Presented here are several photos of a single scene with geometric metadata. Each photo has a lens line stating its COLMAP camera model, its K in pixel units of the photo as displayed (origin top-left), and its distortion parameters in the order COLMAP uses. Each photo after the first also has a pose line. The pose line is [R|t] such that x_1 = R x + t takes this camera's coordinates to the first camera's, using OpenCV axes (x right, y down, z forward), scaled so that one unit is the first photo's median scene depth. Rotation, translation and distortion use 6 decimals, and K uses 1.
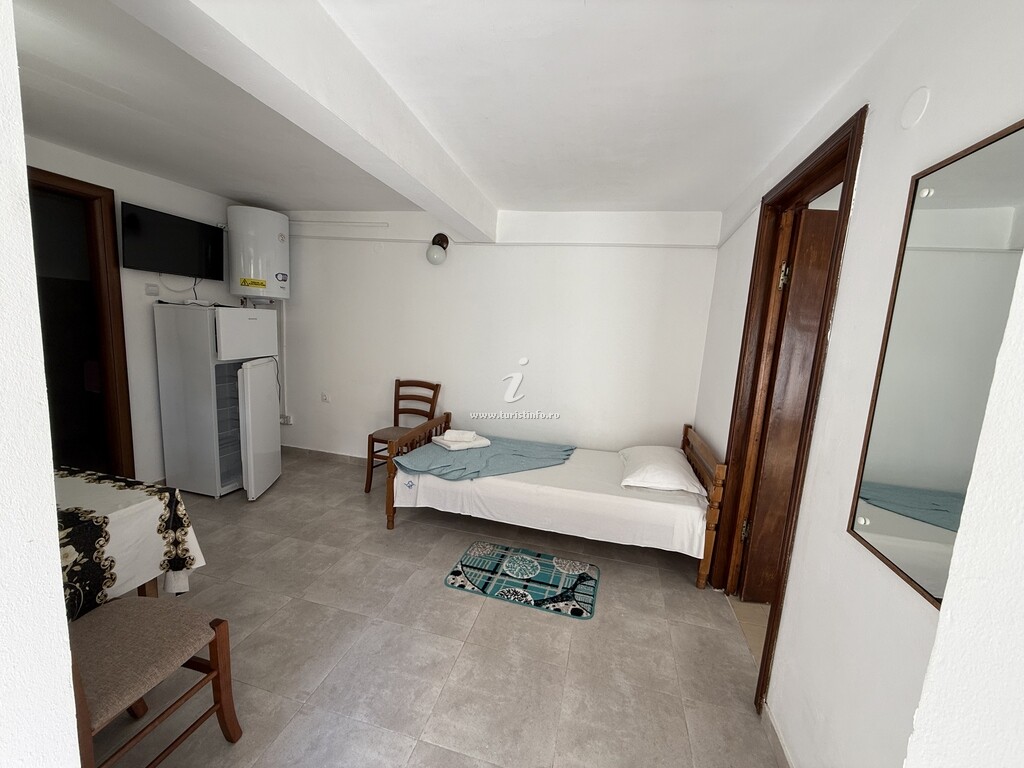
lens RADIAL K [[410.4, 0, 513.3], [0, 410.4, 388.5], [0, 0, 1]] dist [-0.001505, 0.000386]
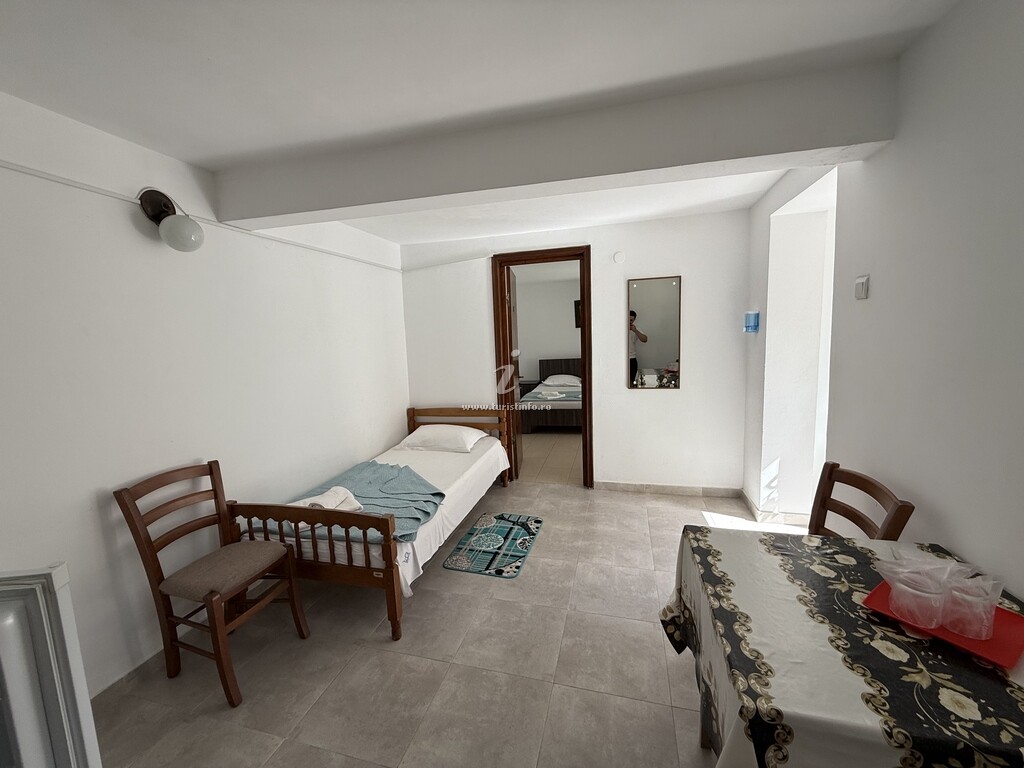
lens RADIAL K [[410.4, 0, 511.8], [0, 410.4, 388.5], [0, 0, 1]] dist [-0.001505, 0.000386]
pose [[0.008522, -0.194984, 0.980769, -1.193275], [0.190977, 0.963069, 0.189805, -0.221997], [-0.981557, 0.185687, 0.045444, 0.912074]]
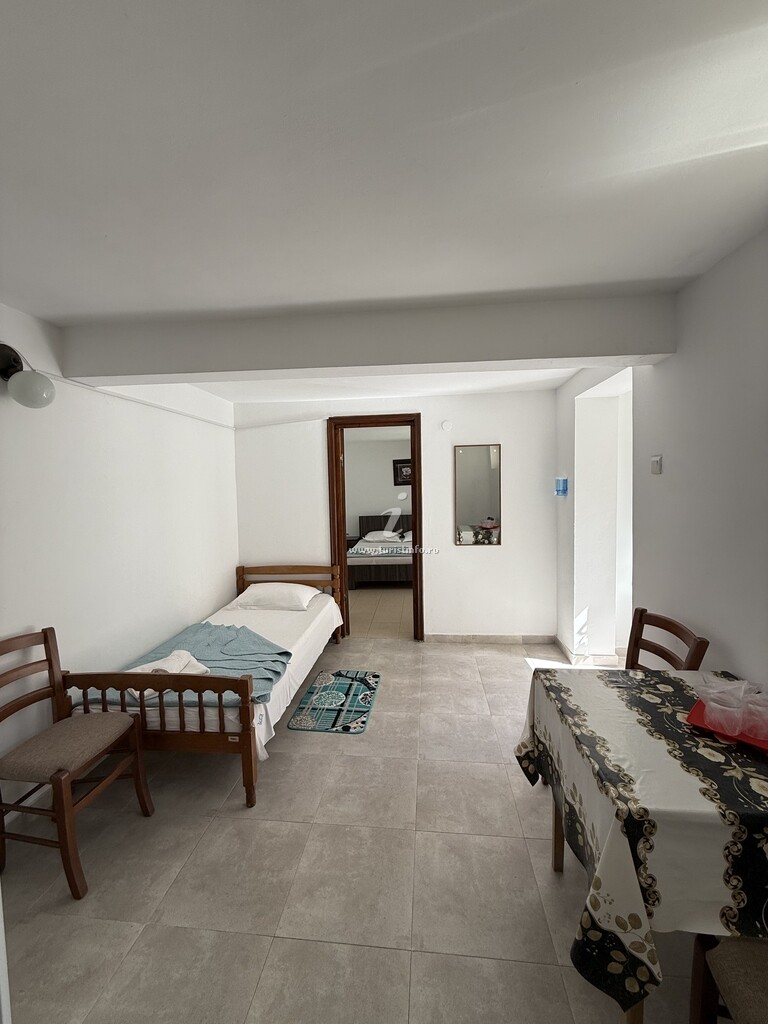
lens RADIAL K [[410.4, 0, 387.2], [0, 410.4, 515.3], [0, 0, 1]] dist [-0.001505, 0.000386]
pose [[-0.155086, -0.128359, 0.979527, -1.248693], [0.162491, 0.974704, 0.153454, -0.266083], [-0.974446, 0.182963, -0.130306, 1.022697]]
